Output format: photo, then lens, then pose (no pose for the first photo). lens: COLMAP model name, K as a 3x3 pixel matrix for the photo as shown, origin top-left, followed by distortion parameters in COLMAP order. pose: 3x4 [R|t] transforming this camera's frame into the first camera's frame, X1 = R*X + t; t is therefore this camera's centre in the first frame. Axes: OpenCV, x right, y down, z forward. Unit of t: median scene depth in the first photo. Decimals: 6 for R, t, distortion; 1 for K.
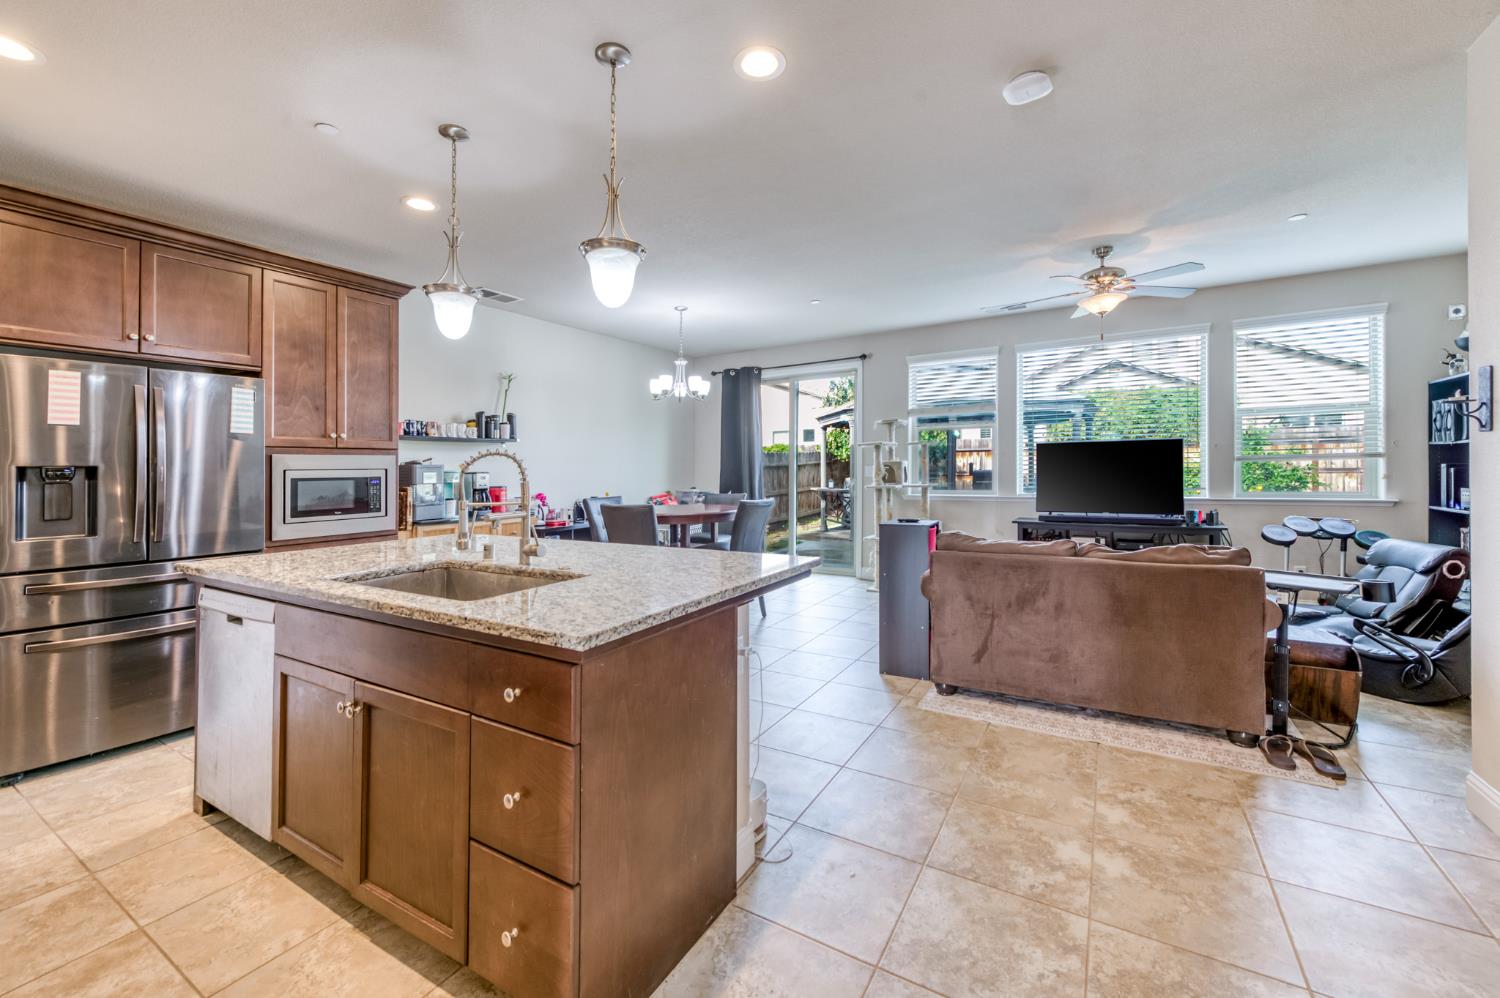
lens RADIAL K [[604.2, 0, 759.3], [0, 604.2, 455.1], [0, 0, 1]] dist [0.008654, -0.003142]
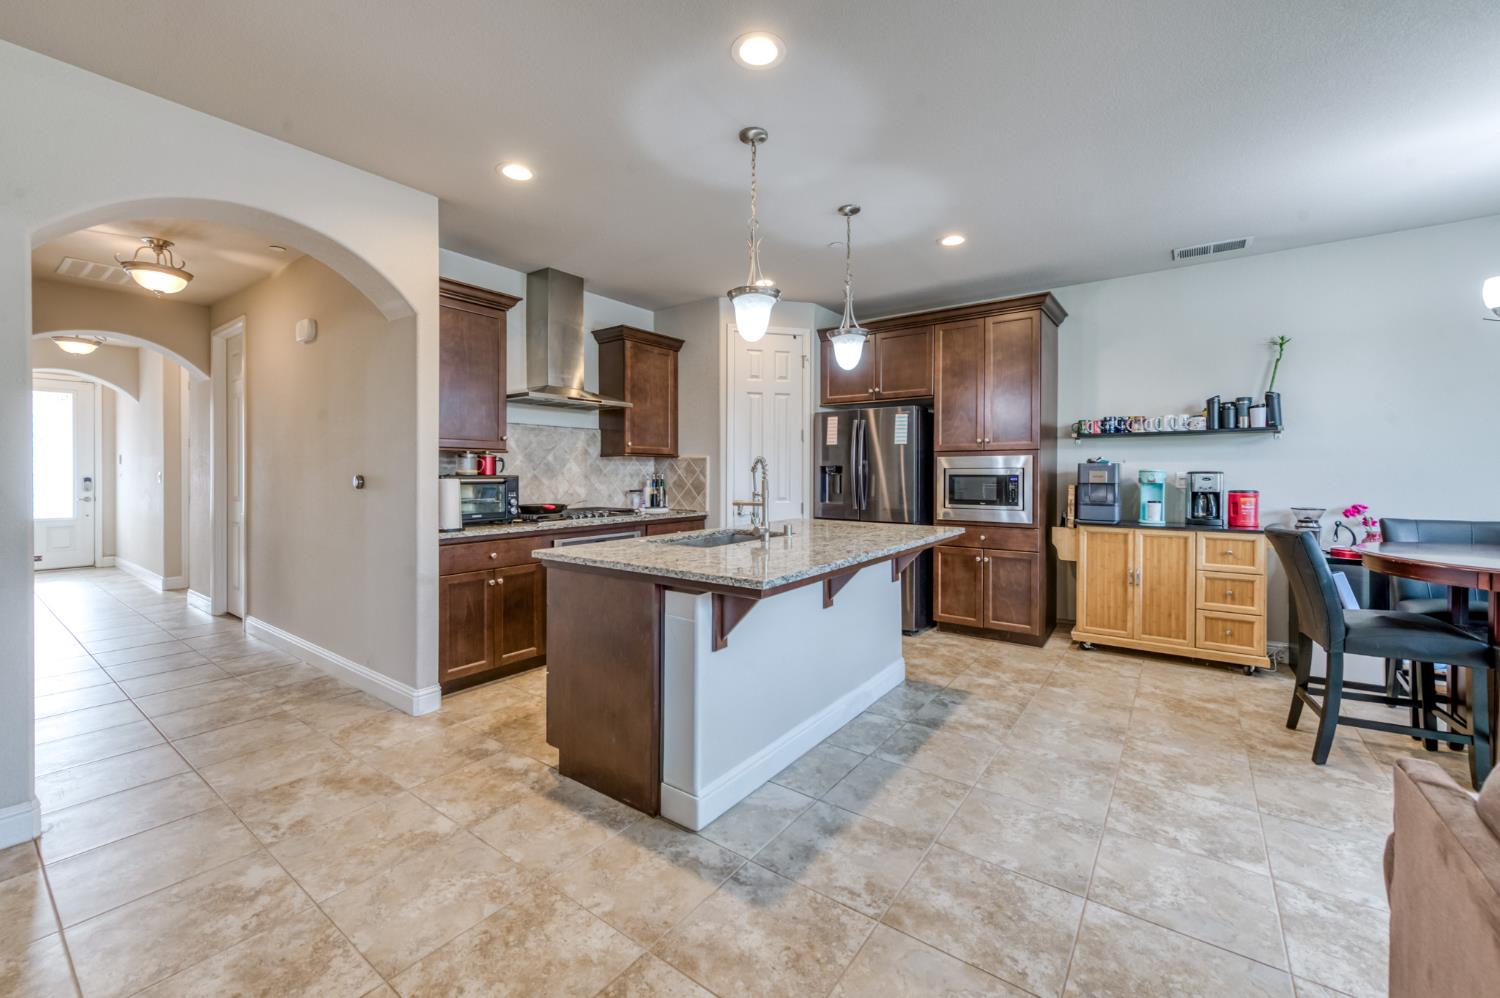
lens RADIAL K [[604.2, 0, 738.8], [0, 604.2, 482.4], [0, 0, 1]] dist [0.008654, -0.003142]
pose [[-0.119125, 0.036757, -0.992199, 0.607774], [0.023983, 0.999129, 0.034134, -0.001906], [0.992590, -0.019729, -0.119902, 0.704085]]
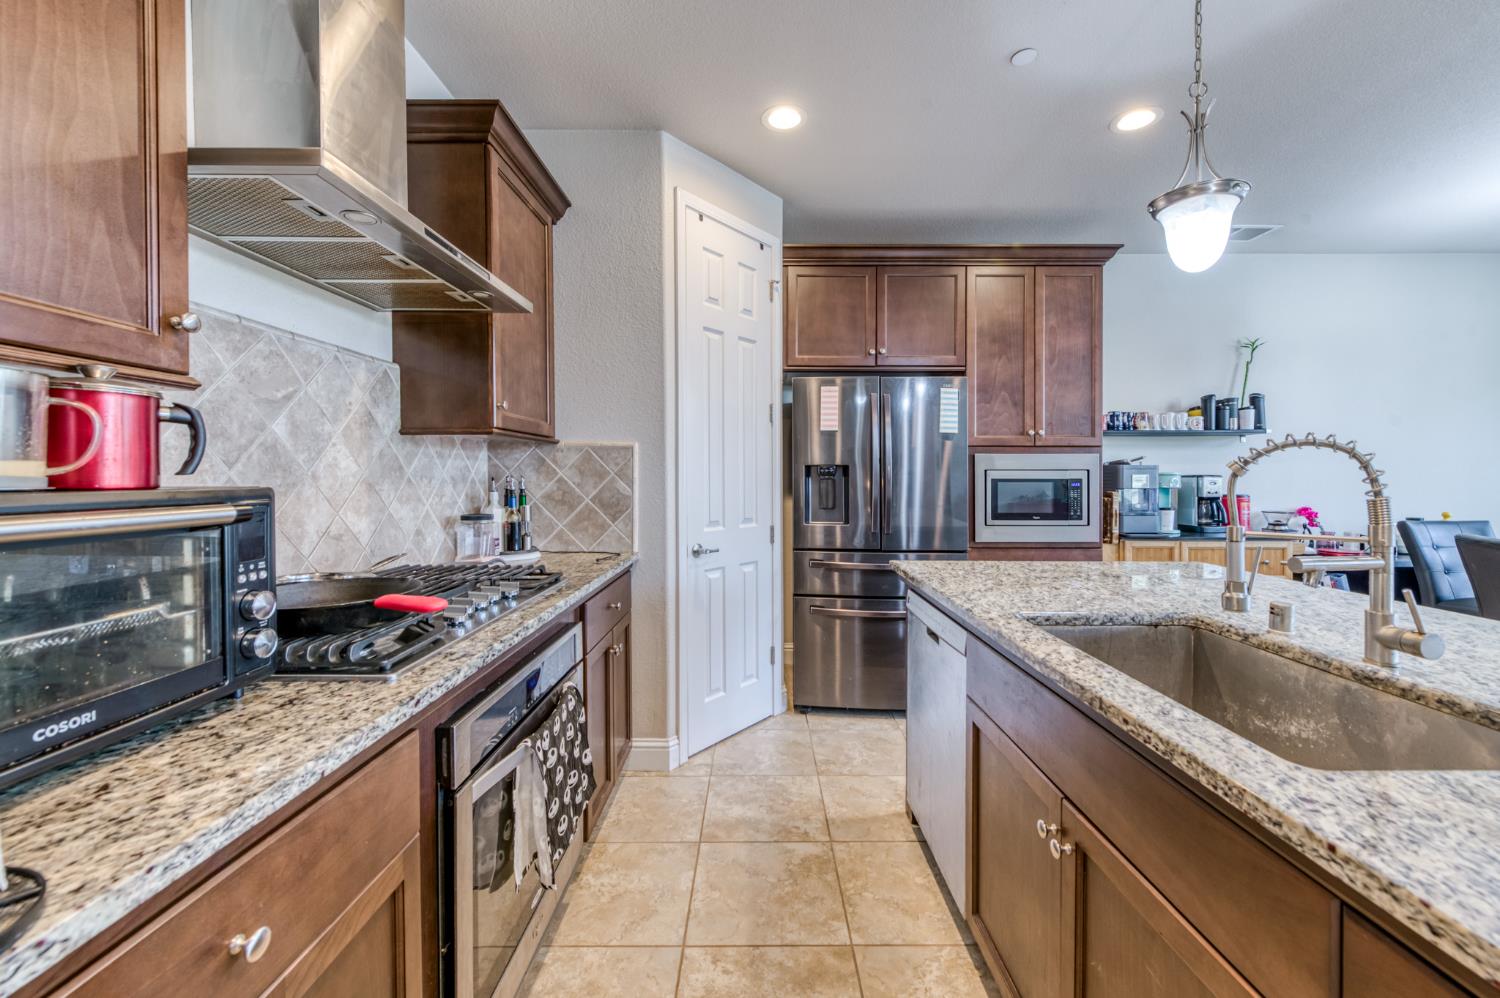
lens RADIAL K [[604.2, 0, 751.4], [0, 604.2, 473.2], [0, 0, 1]] dist [0.008654, -0.003142]
pose [[0.500763, 0.013201, -0.865484, -0.139178], [0.009869, 0.999732, 0.020959, 0.005802], [0.865528, -0.019037, 0.500499, 0.199342]]
